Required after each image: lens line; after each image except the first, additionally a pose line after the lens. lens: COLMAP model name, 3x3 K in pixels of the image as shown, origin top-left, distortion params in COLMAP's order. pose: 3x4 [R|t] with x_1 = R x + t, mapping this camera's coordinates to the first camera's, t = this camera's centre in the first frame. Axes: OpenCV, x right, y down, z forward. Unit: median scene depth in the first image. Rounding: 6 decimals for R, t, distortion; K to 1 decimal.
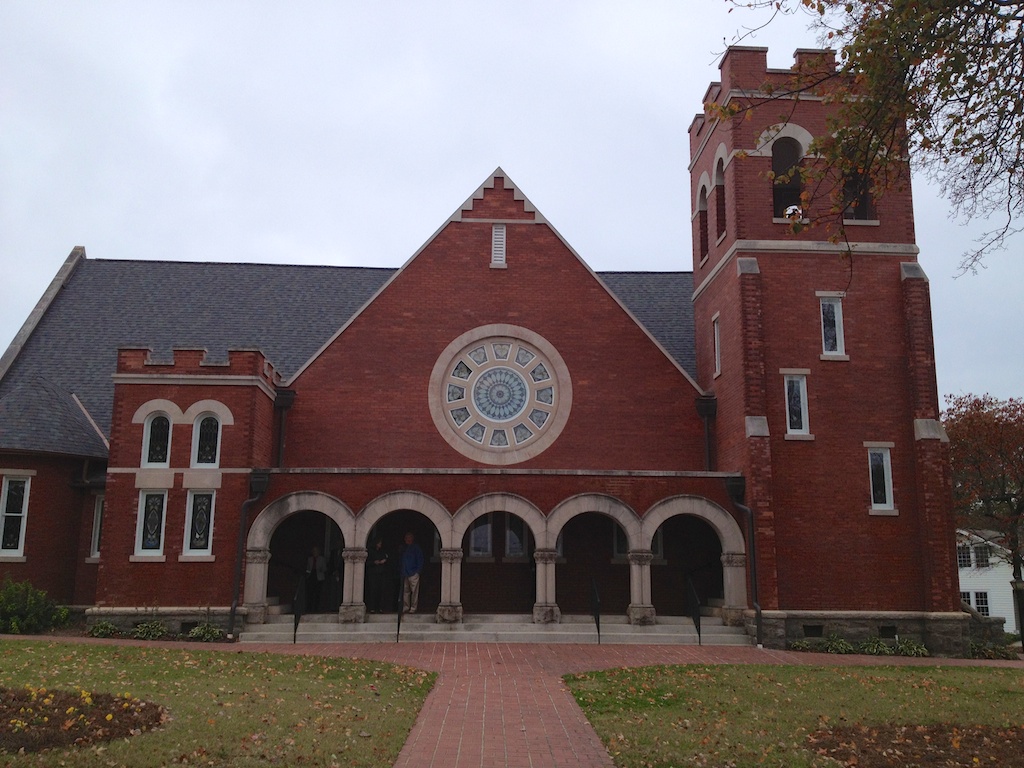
lens RADIAL K [[1010.7, 0, 512.0], [0, 1010.7, 384.0], [0, 0, 1]] dist [0.220452, -0.439449]
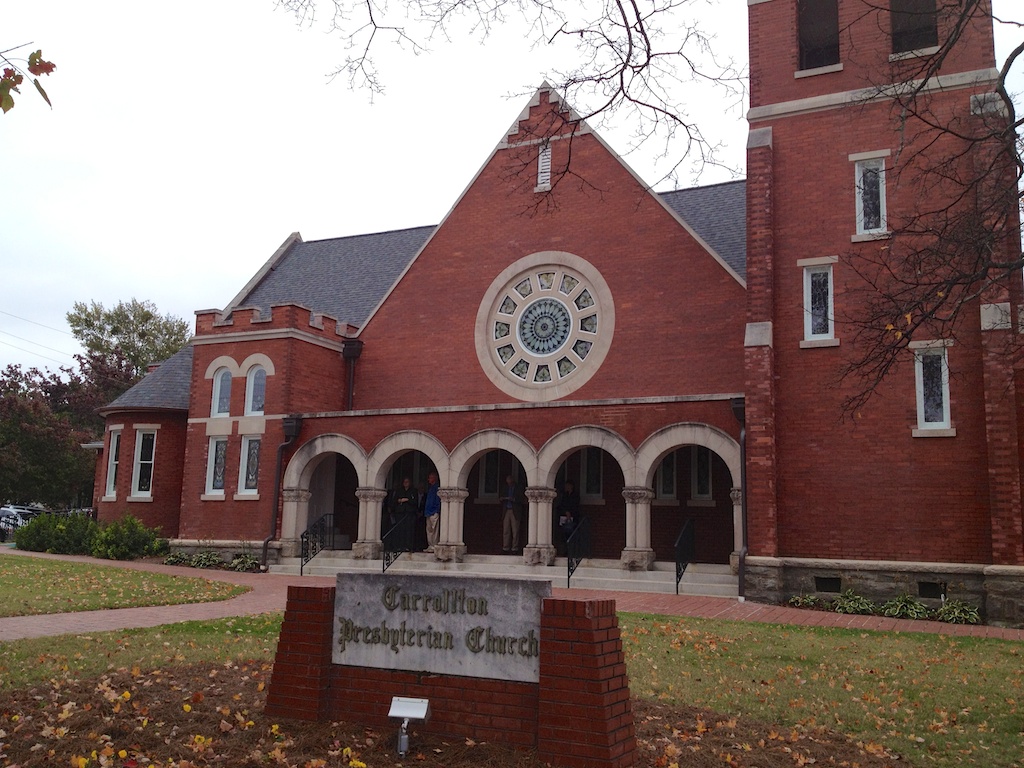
lens RADIAL K [[1010.7, 0, 512.0], [0, 1010.7, 384.0], [0, 0, 1]] dist [0.220452, -0.439449]
pose [[0.857577, -0.062430, -0.510554, 0.484904], [0.075997, 0.997092, 0.005729, 0.061197], [0.508711, -0.043714, 0.859827, 0.198010]]
